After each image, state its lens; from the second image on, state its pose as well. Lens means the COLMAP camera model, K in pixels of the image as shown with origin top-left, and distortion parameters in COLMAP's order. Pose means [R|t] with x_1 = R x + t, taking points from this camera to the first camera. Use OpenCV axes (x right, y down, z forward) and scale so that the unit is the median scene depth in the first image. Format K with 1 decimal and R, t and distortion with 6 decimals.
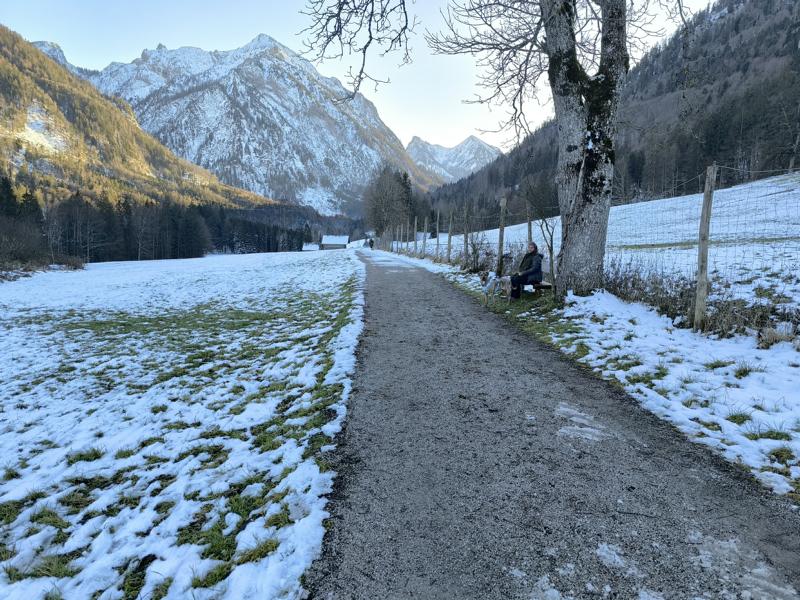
lens RADIAL K [[544.7, 0, 400.0], [0, 544.7, 300.0], [0, 0, 1]] dist [0.007158, 0.000933]
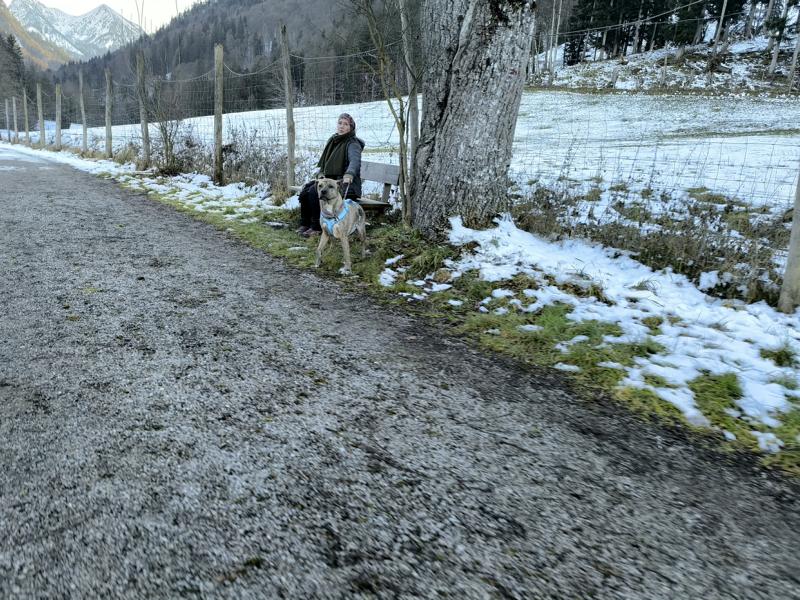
lens RADIAL K [[577.2, 0, 400.0], [0, 577.2, 300.0], [0, 0, 1]] dist [0.009630, -0.000659]
pose [[0.839481, -0.088150, 0.536192, -0.006006], [0.003594, 0.987633, 0.156740, -0.022476], [-0.543377, -0.129653, 0.829416, 0.533551]]
